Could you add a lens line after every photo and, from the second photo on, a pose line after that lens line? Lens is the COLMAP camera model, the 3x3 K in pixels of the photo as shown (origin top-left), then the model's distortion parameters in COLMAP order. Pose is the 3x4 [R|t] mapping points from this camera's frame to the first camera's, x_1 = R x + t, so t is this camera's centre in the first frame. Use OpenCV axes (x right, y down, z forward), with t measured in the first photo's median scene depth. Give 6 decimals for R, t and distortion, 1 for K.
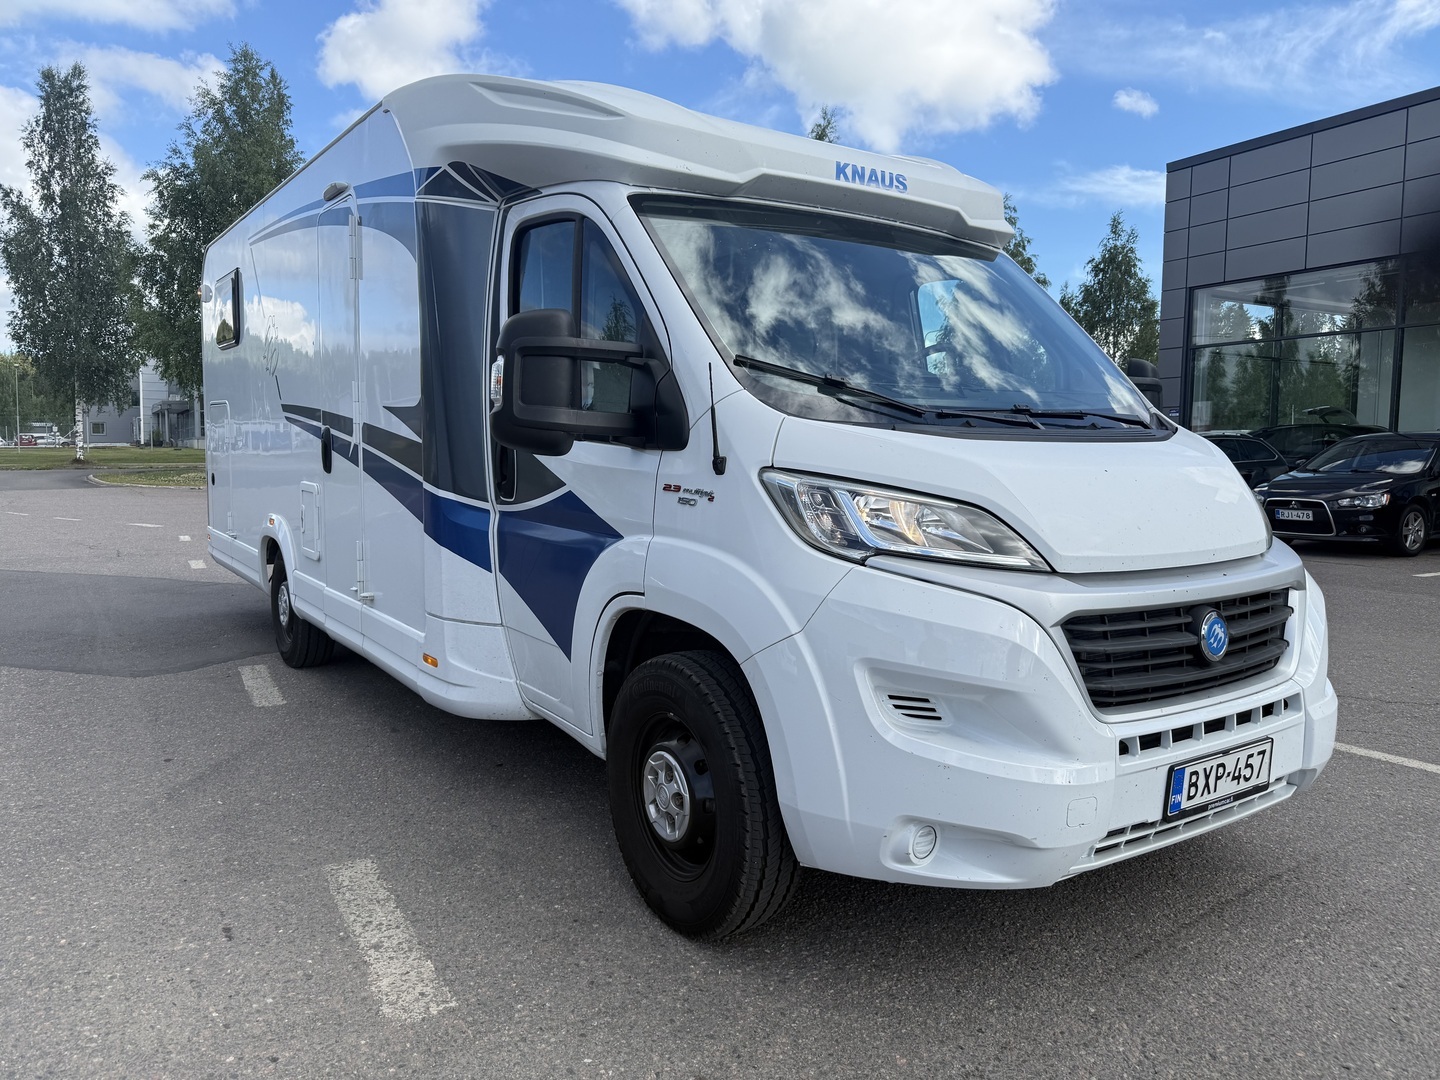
lens RADIAL K [[1012.4, 0, 720.0], [0, 1012.4, 540.0], [0, 0, 1]] dist [0.014612, -0.001805]
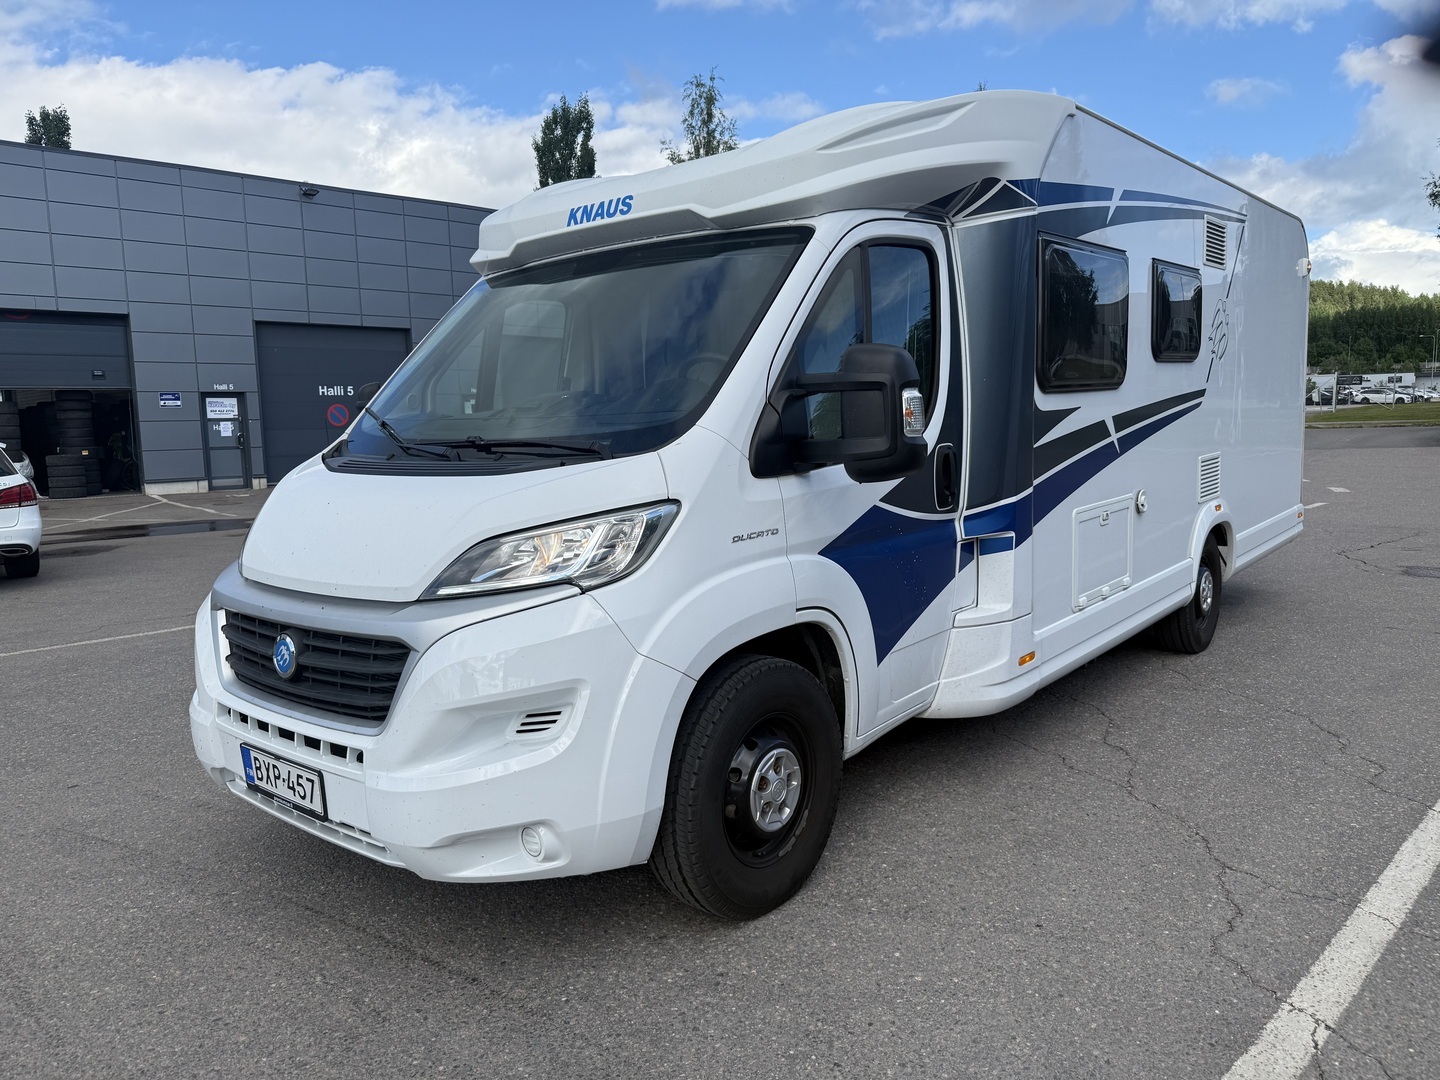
lens RADIAL K [[1022.4, 0, 718.8], [0, 1022.4, 535.9], [0, 0, 1]] dist [0.152209, -0.289550]
pose [[0.266208, 0.098357, -0.958884, 1.704276], [-0.051169, 0.994820, 0.087837, -0.165402], [0.962556, 0.025682, 0.269862, 1.138635]]
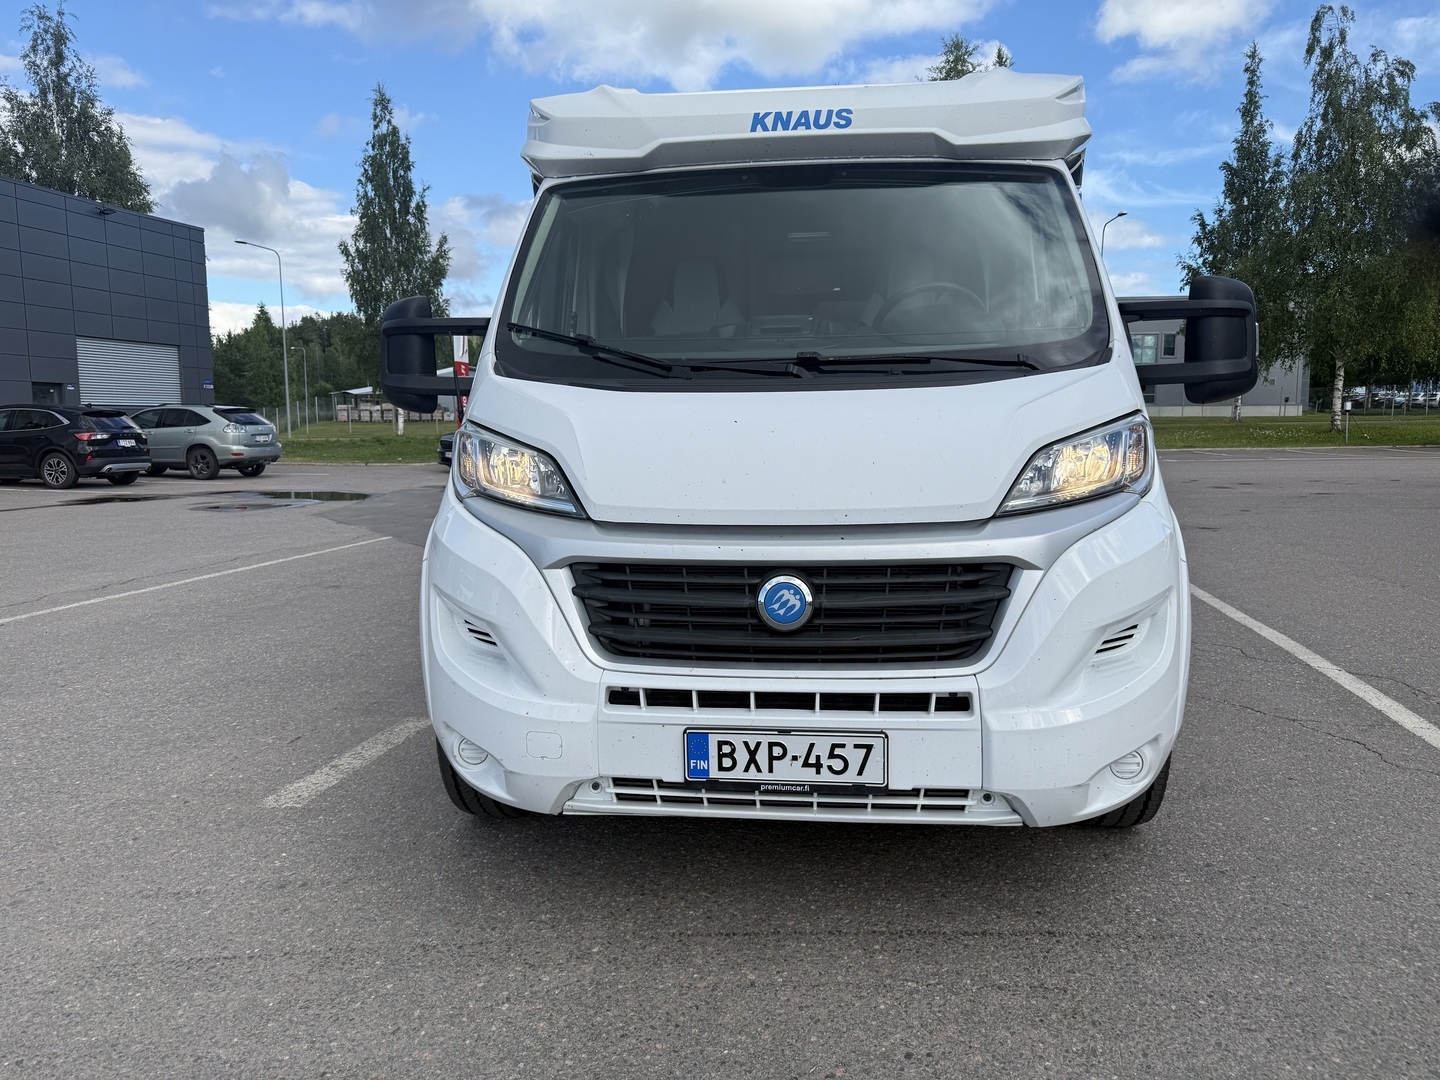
lens RADIAL K [[1021.1, 0, 720.0], [0, 1021.1, 540.0], [0, 0, 1]] dist [0.062658, -0.058162]
pose [[0.768361, 0.063369, -0.636872, 1.007771], [-0.043135, 0.997951, 0.047257, -0.001945], [0.638562, -0.008839, 0.769520, 0.260467]]
